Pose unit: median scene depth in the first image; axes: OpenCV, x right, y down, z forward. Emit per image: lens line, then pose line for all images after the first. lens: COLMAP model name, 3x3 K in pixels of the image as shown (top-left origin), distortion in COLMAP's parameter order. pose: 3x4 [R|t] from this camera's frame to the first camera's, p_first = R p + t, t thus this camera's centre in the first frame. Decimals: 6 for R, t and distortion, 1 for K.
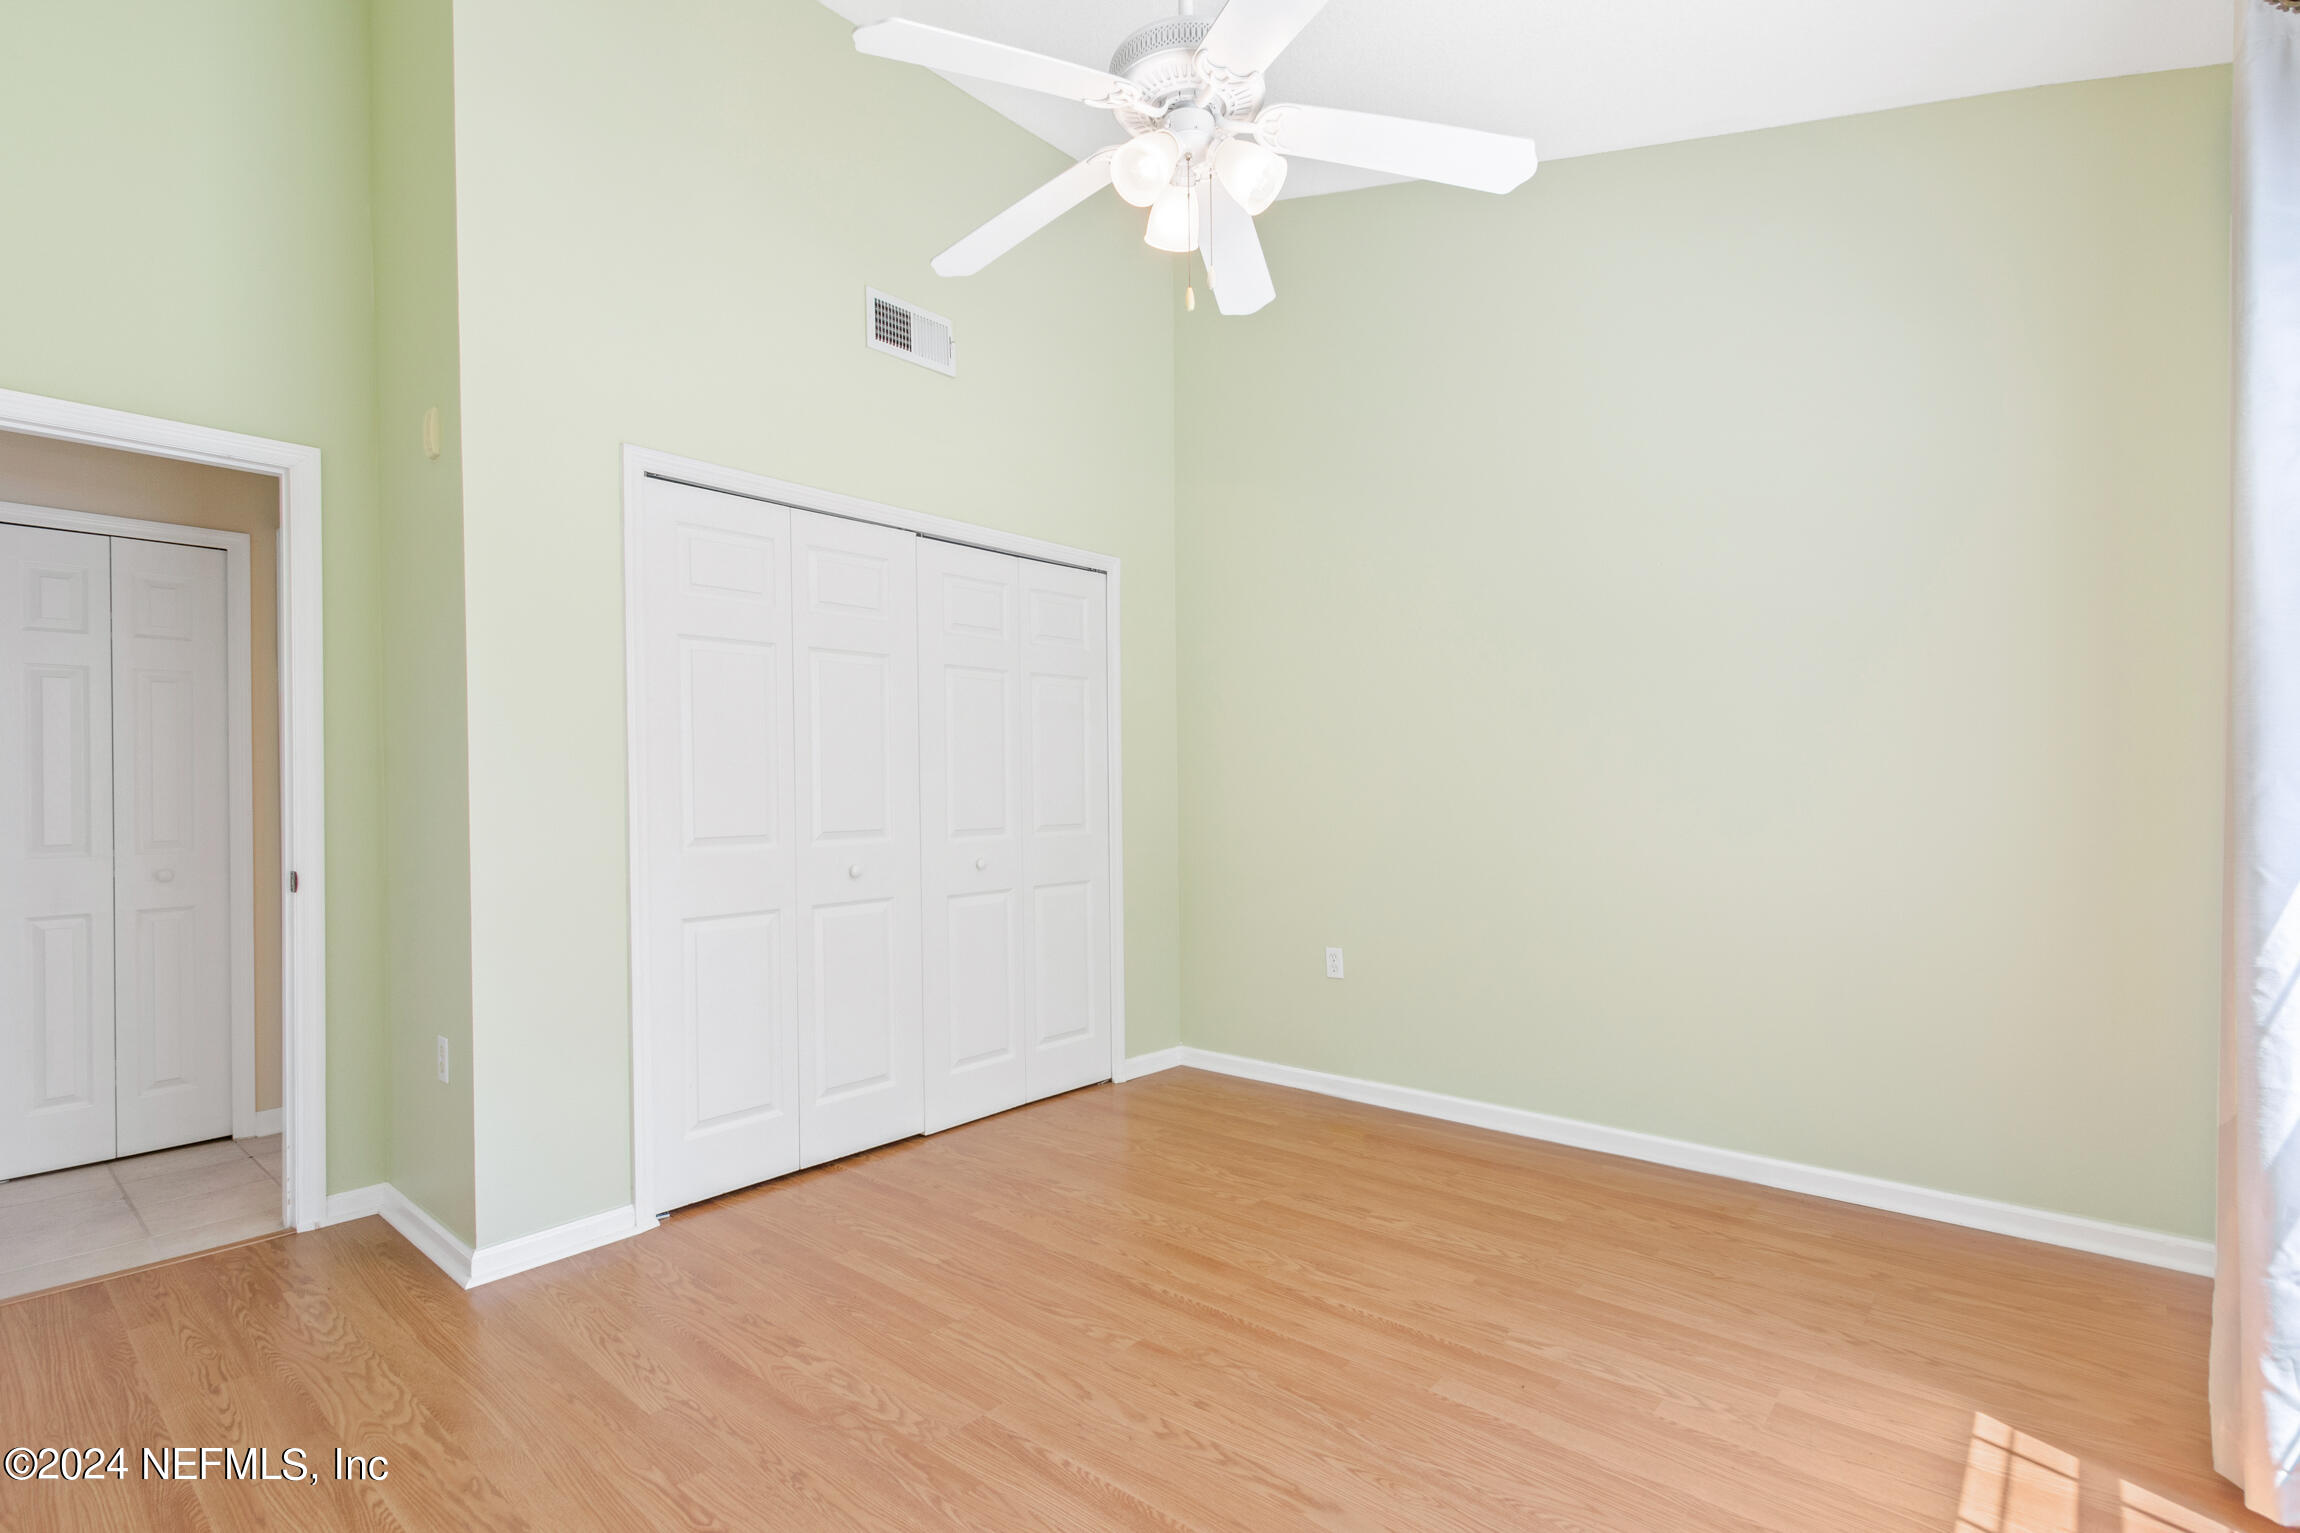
lens RADIAL K [[1076.9, 0, 1141.5], [0, 1076.9, 789.6], [0, 0, 1]] dist [0.003304, -0.000870]
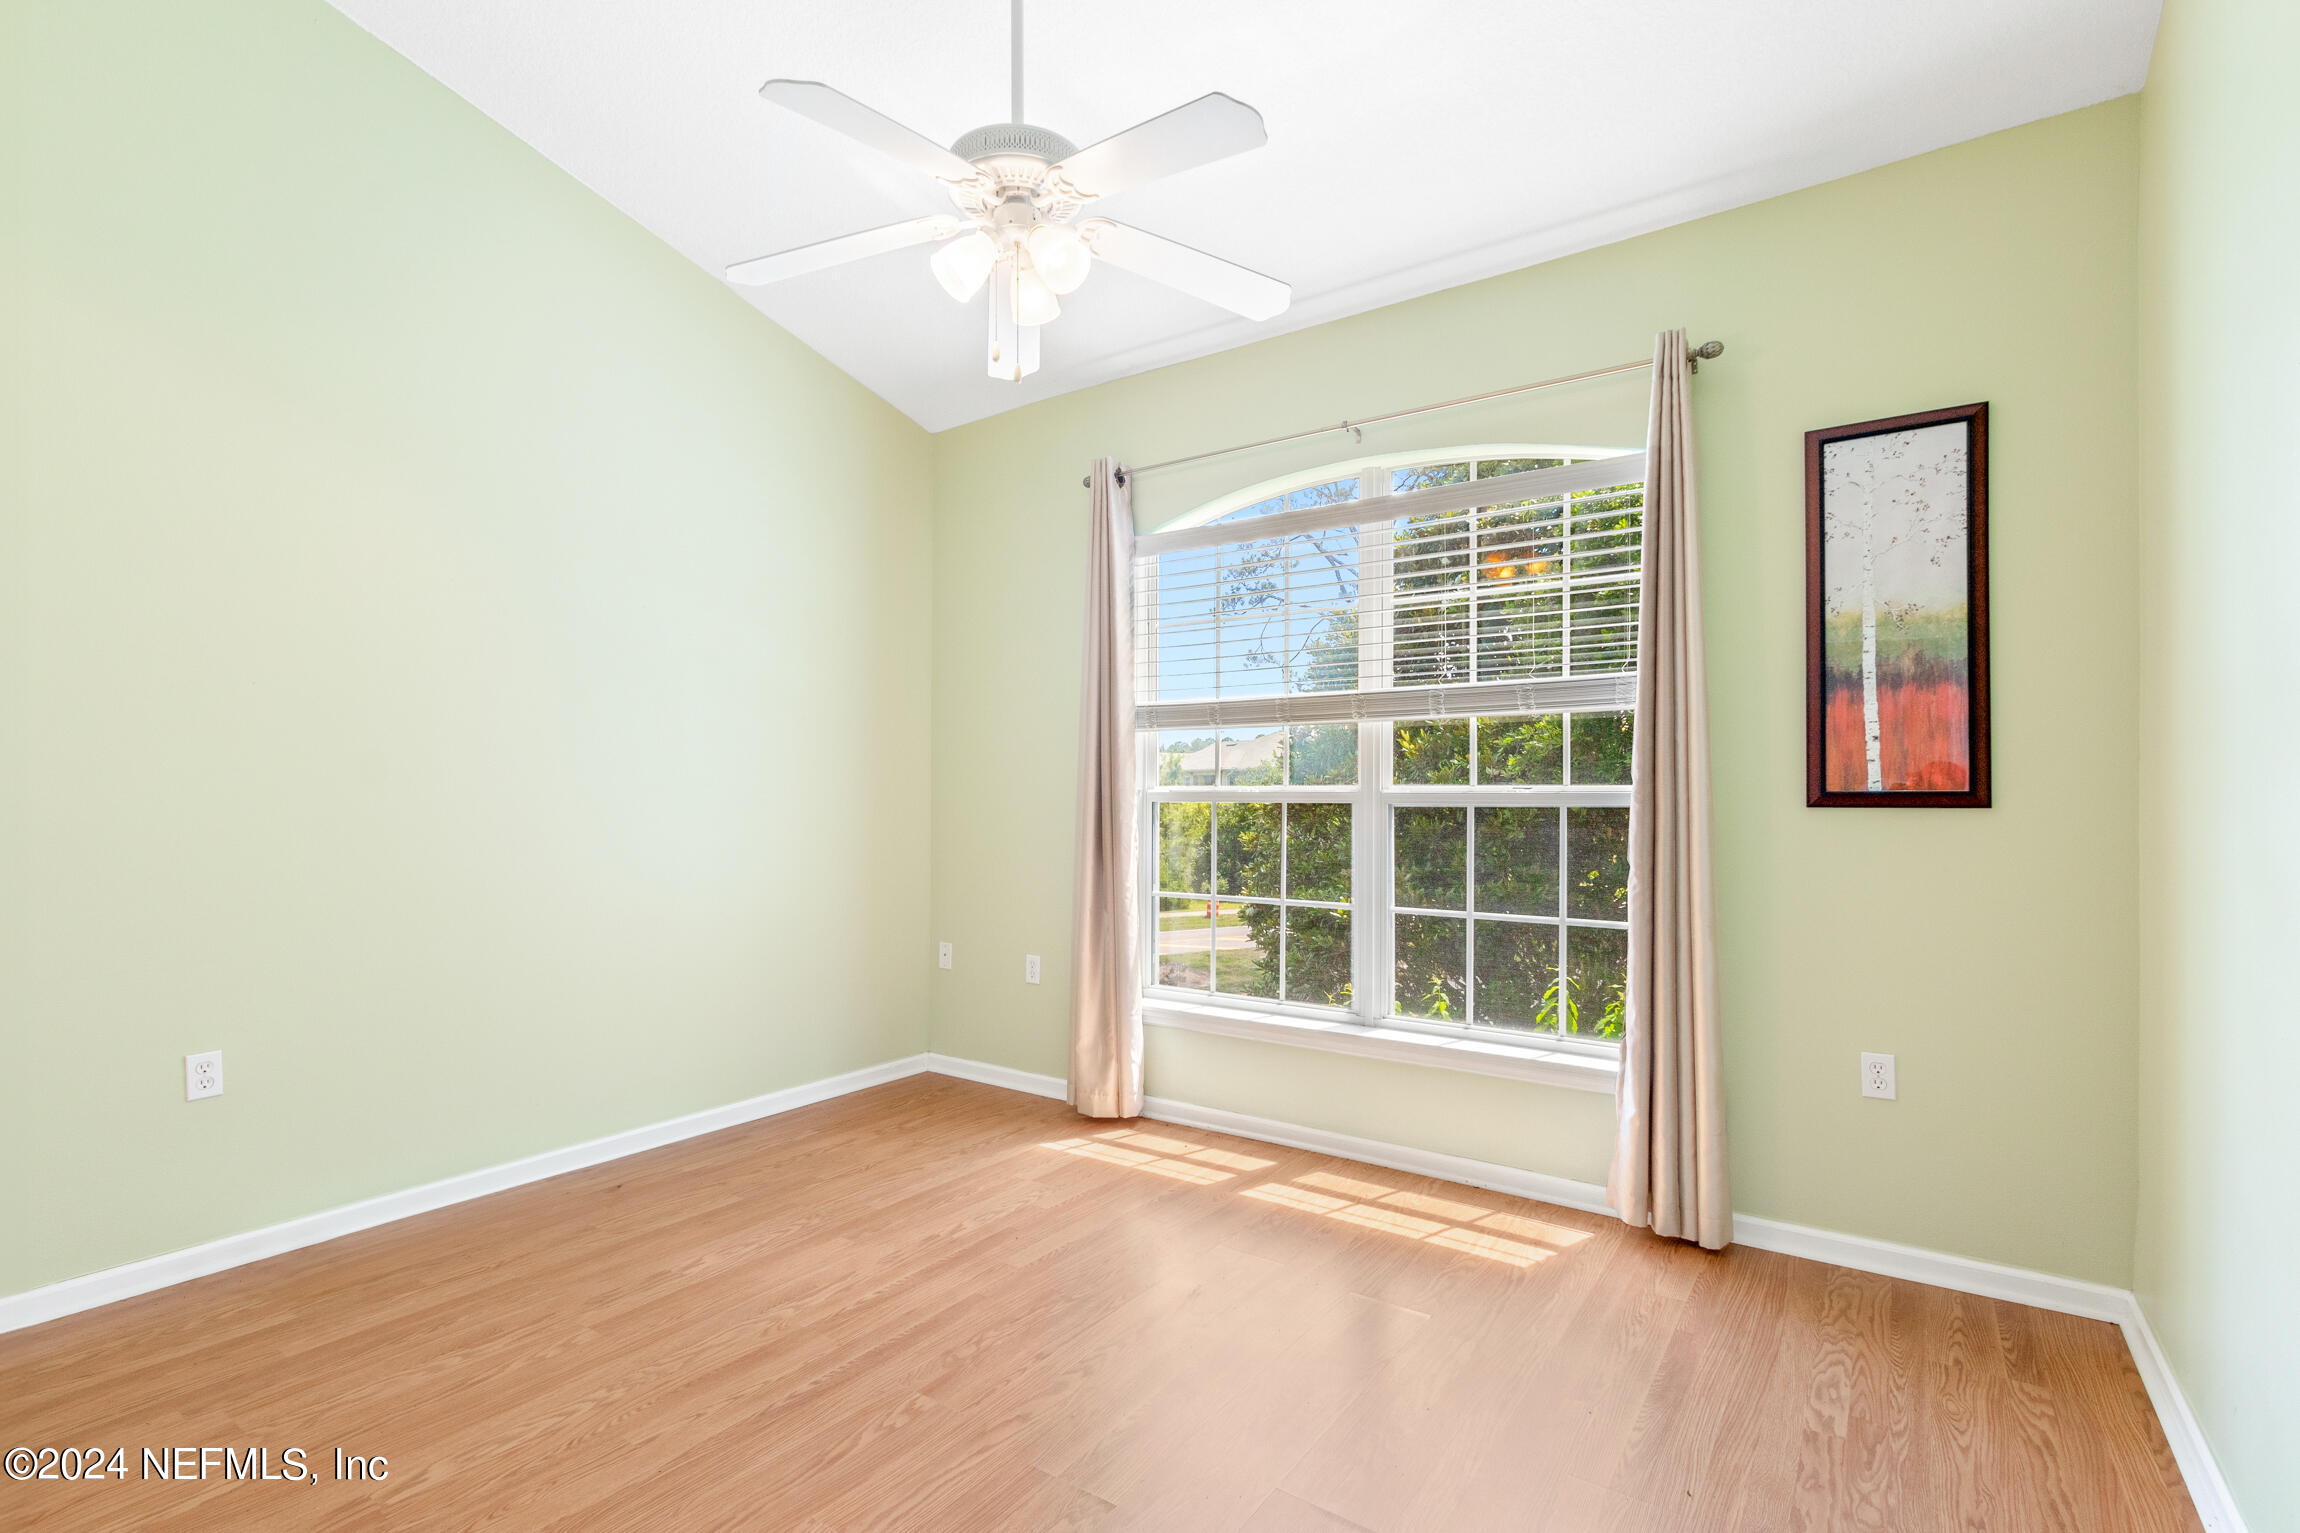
lens RADIAL K [[1076.9, 0, 1141.5], [0, 1076.9, 789.6], [0, 0, 1]] dist [0.003304, -0.000870]
pose [[-0.099018, 0.009599, 0.995039, -0.858849], [-0.002105, 0.999949, -0.009856, -0.012540], [-0.995083, -0.003071, -0.098993, 0.793716]]
